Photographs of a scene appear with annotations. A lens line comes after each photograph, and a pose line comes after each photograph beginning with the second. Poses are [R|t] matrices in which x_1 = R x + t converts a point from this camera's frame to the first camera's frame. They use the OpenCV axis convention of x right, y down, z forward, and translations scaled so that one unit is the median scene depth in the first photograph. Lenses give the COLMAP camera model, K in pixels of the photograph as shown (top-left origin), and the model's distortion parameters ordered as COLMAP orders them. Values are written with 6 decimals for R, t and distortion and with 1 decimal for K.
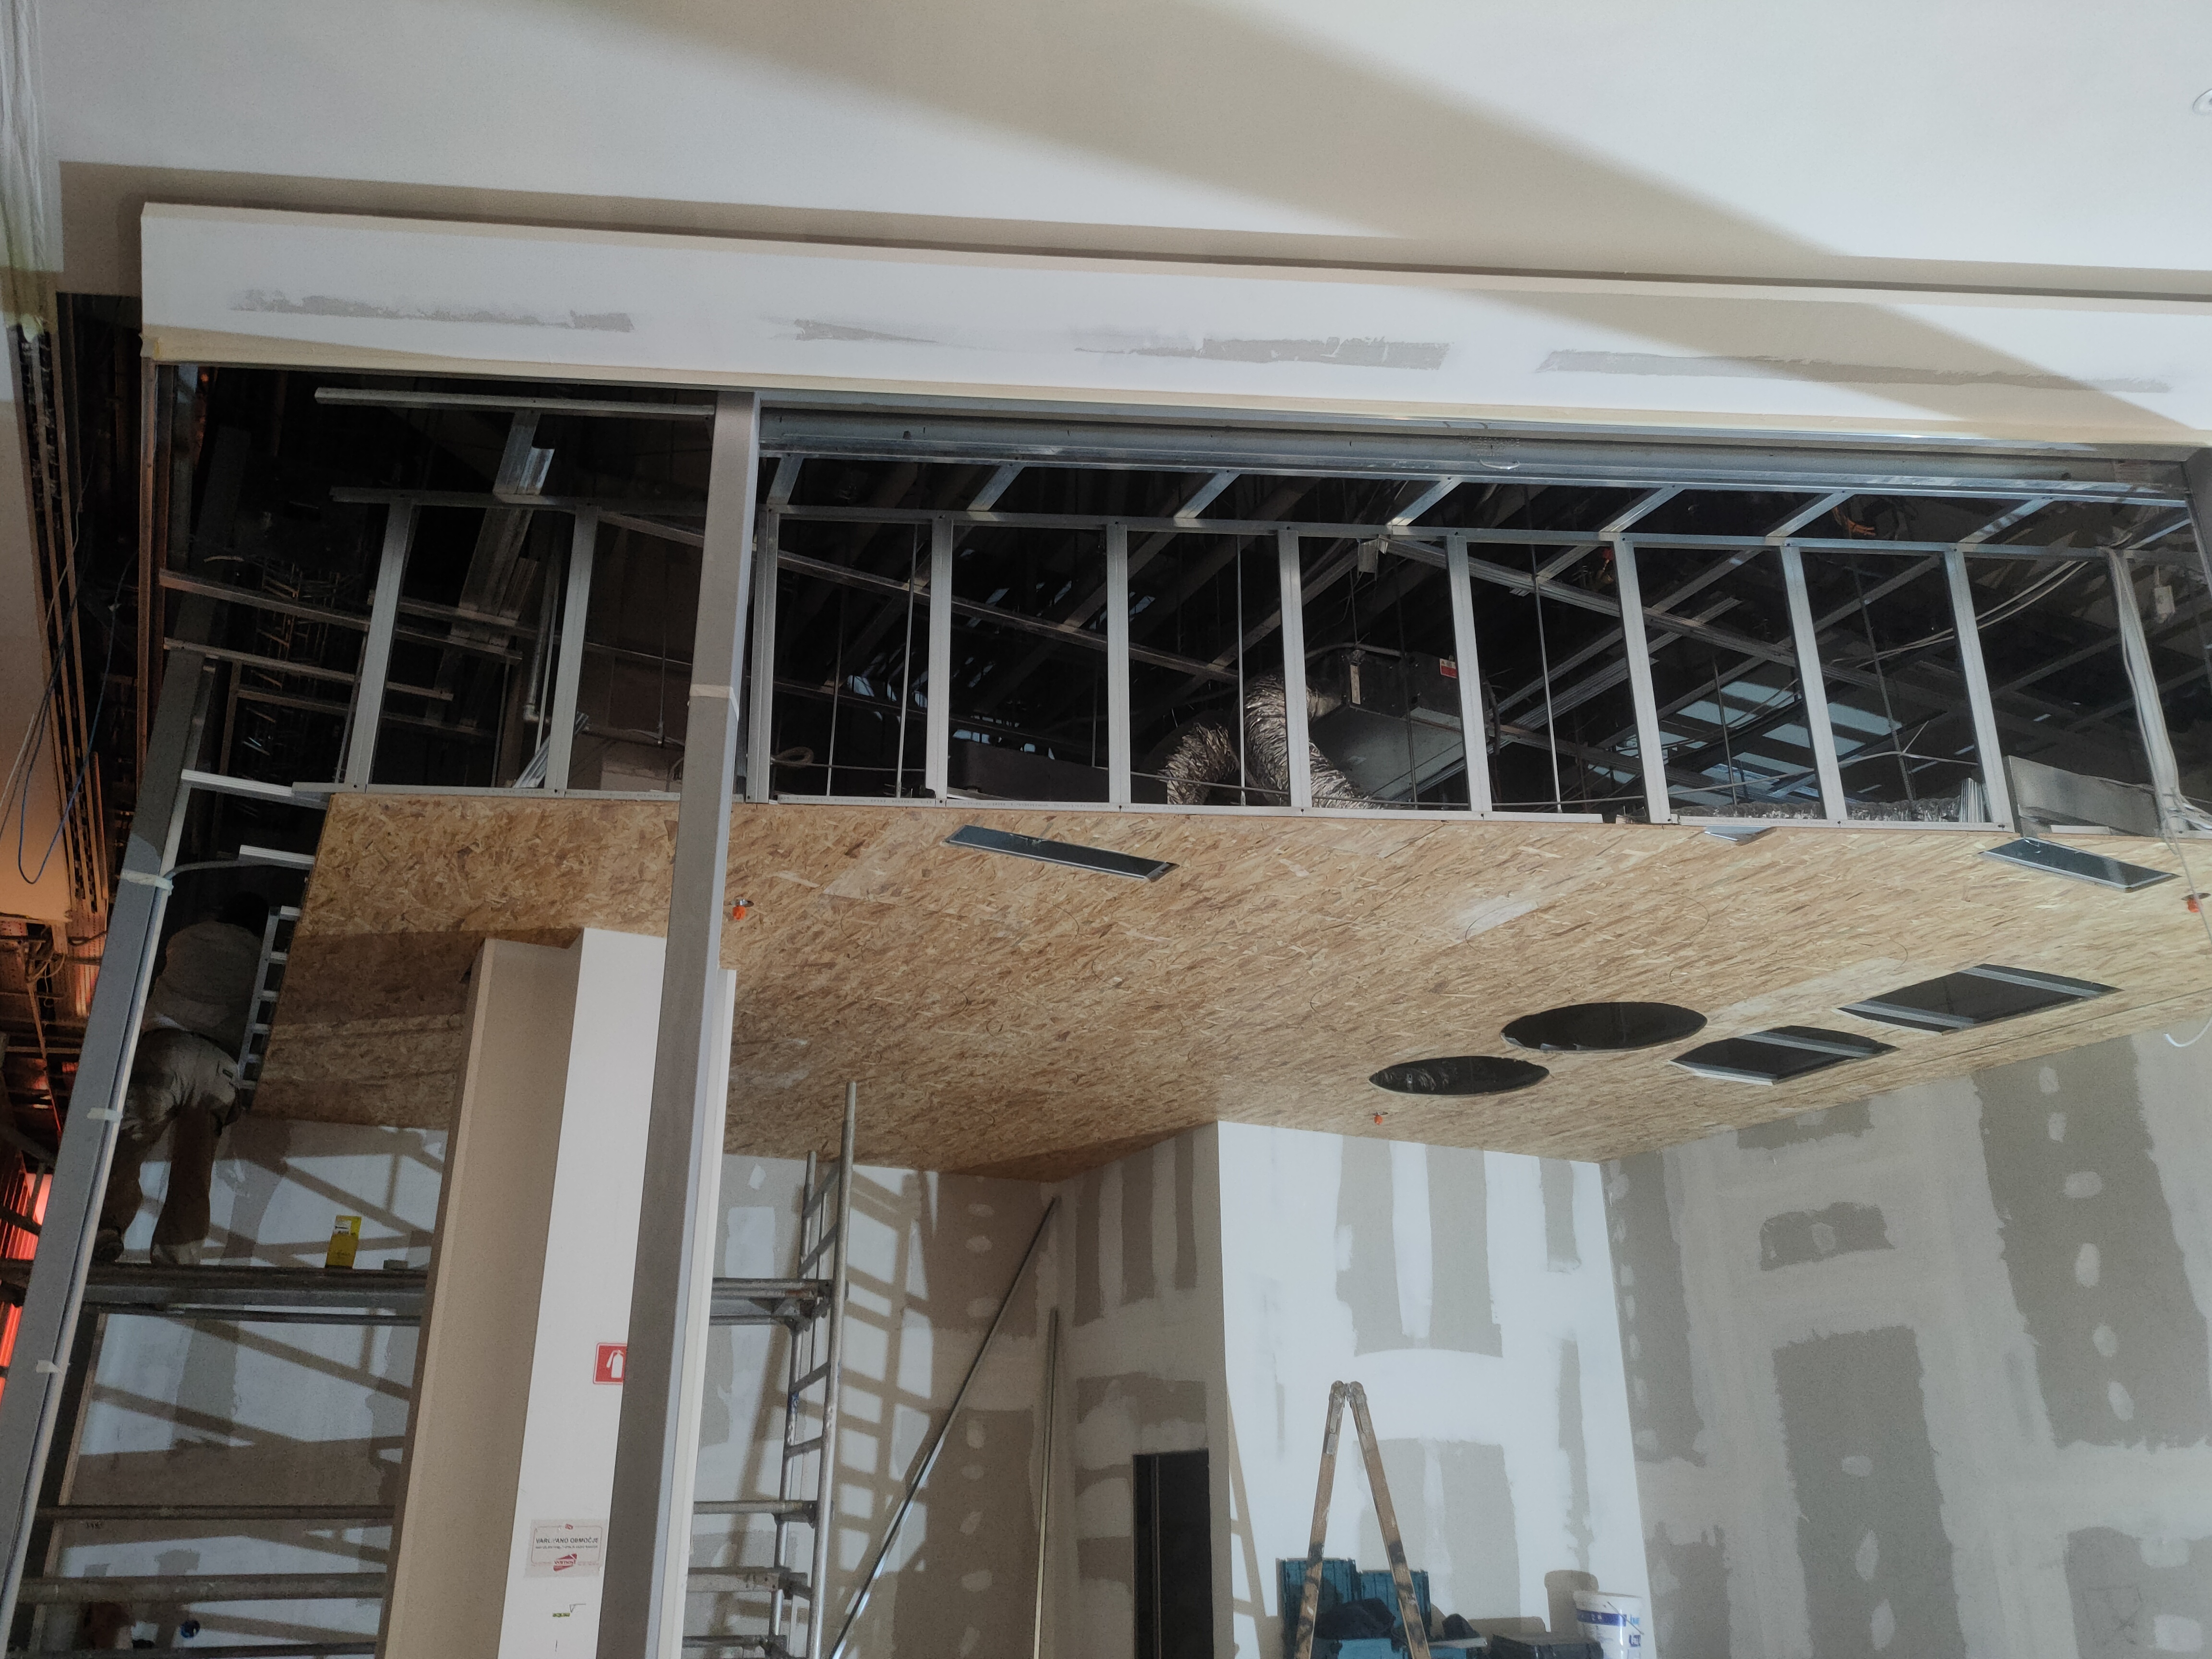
lens RADIAL K [[1737.0, 0, 1112.4], [0, 1737.0, 824.3], [0, 0, 1]] dist [0.057632, -0.068131]
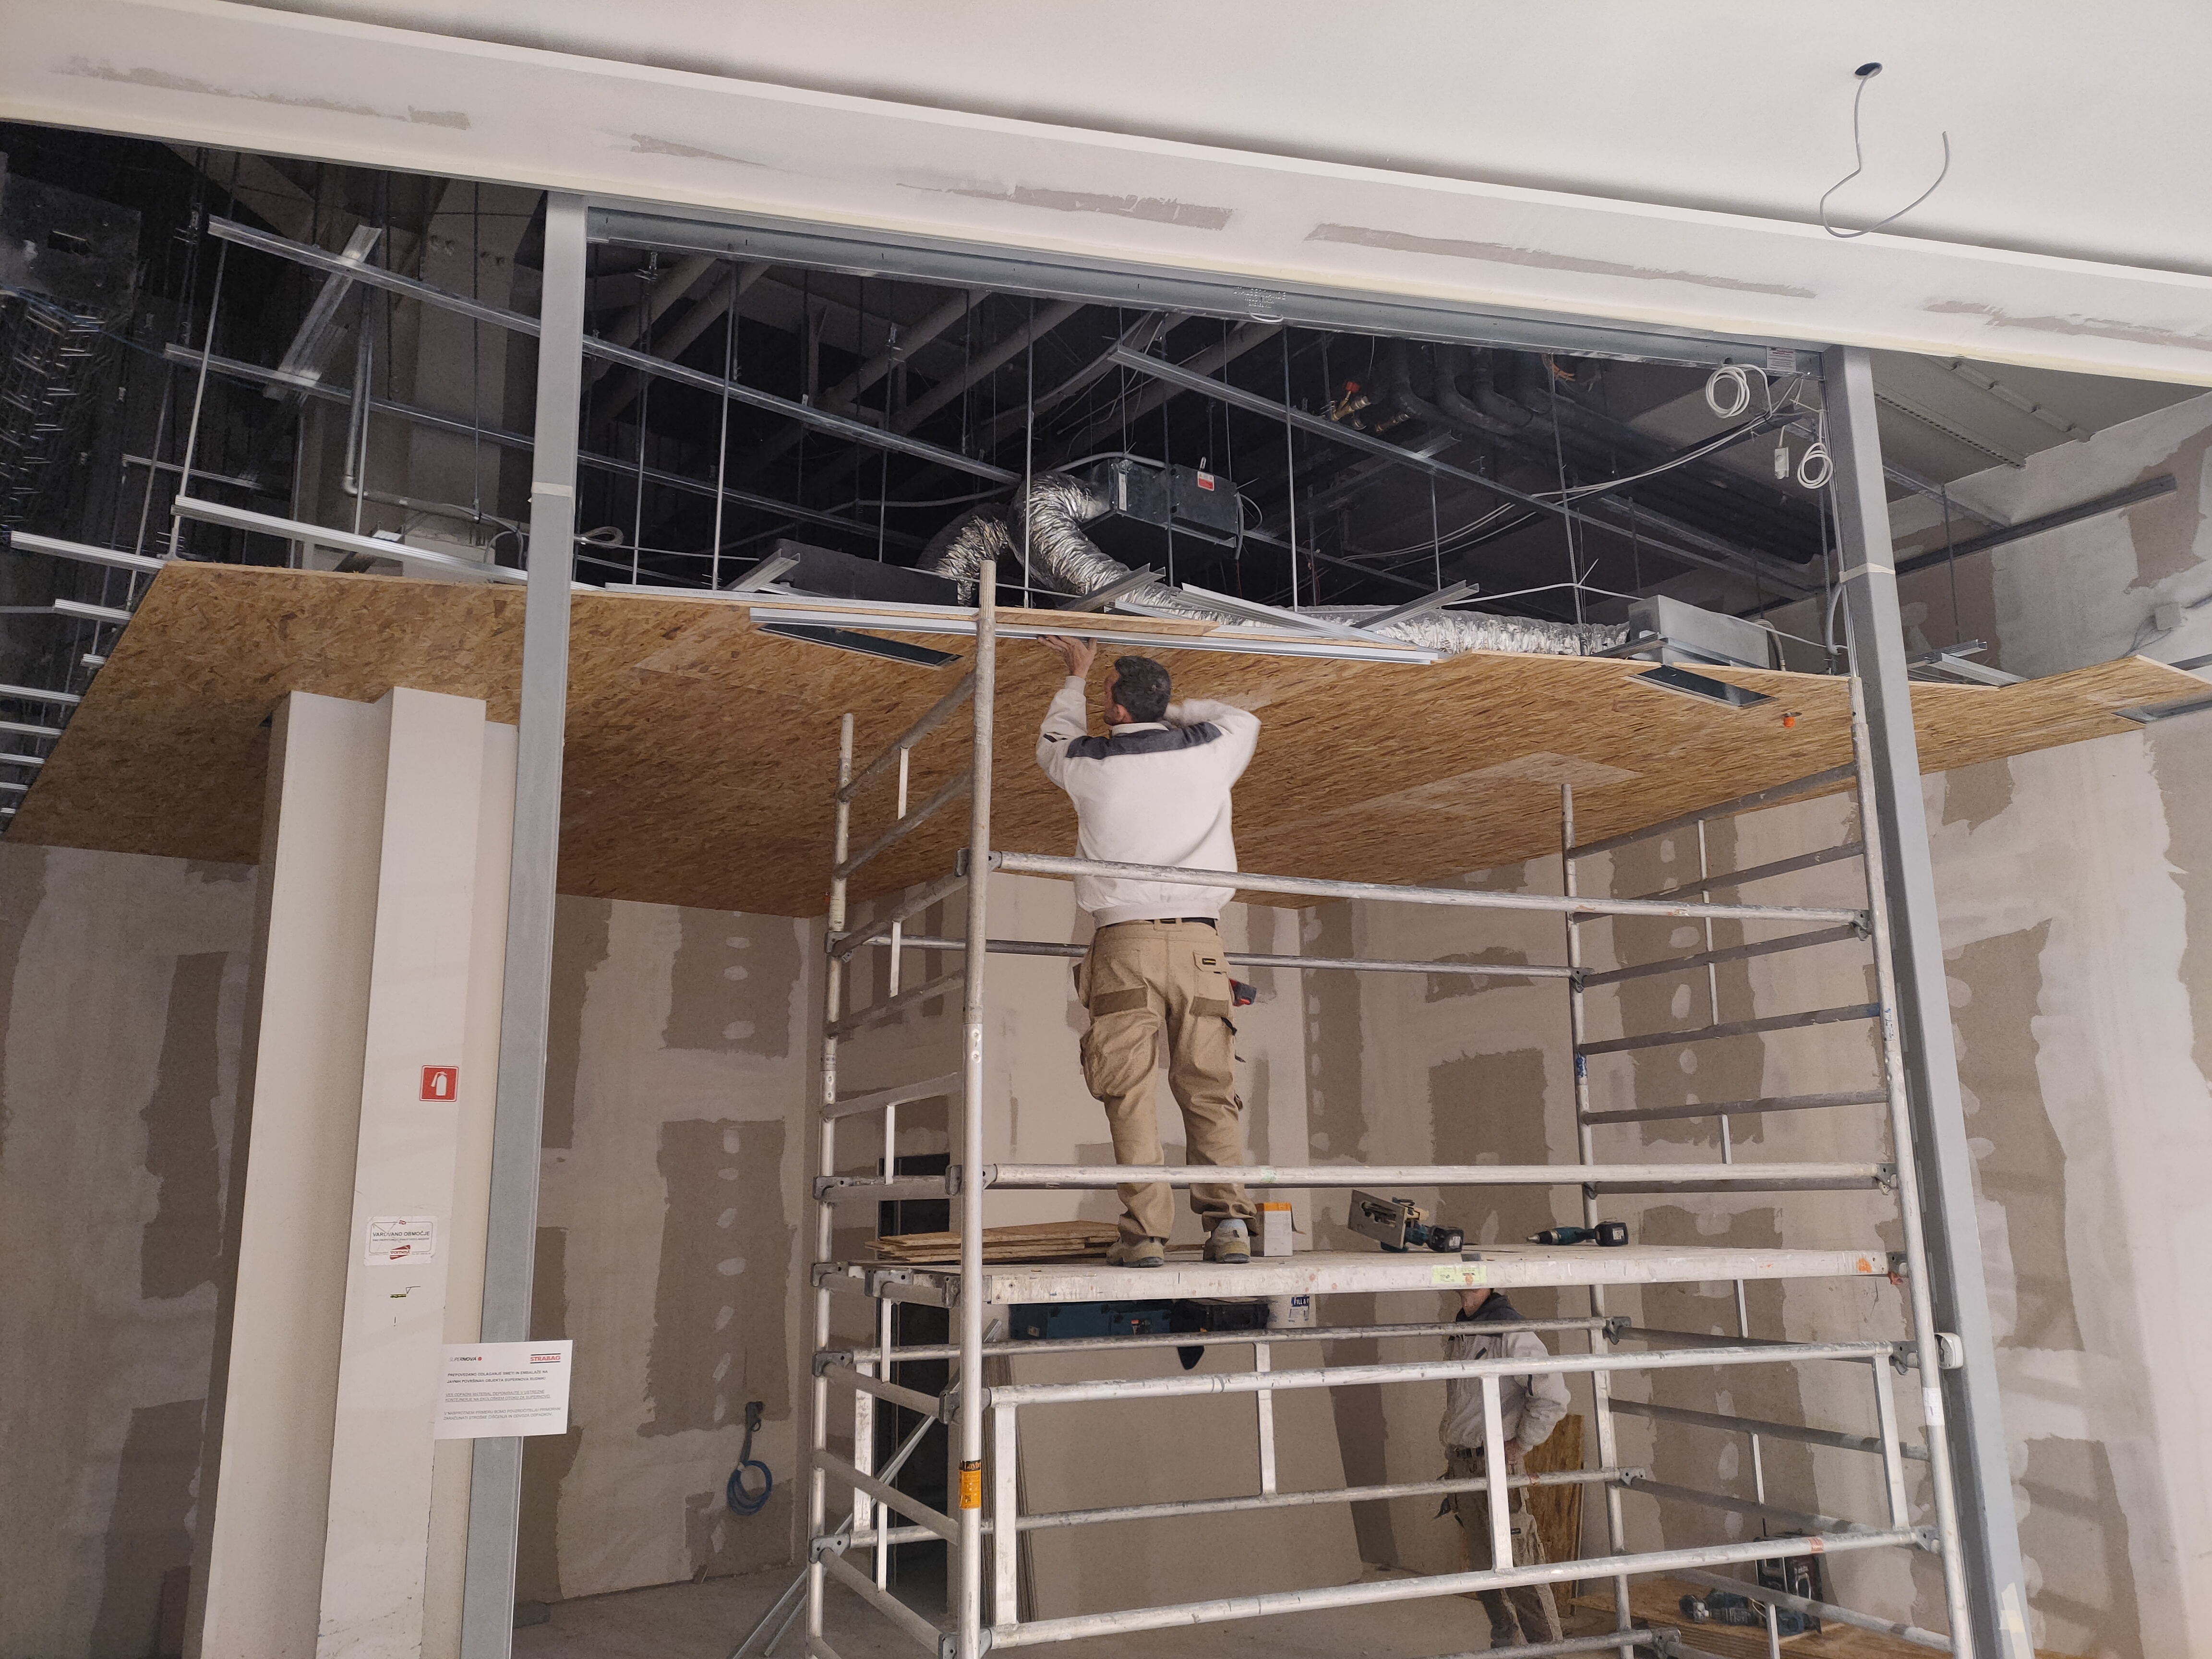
lens RADIAL K [[1737.0, 0, 1112.4], [0, 1737.0, 824.3], [0, 0, 1]] dist [0.057632, -0.068131]
pose [[0.985362, 0.024730, 0.168670, -0.052517], [-0.050898, 0.986971, 0.152634, -0.043808], [-0.162698, -0.158985, 0.973783, -0.120077]]
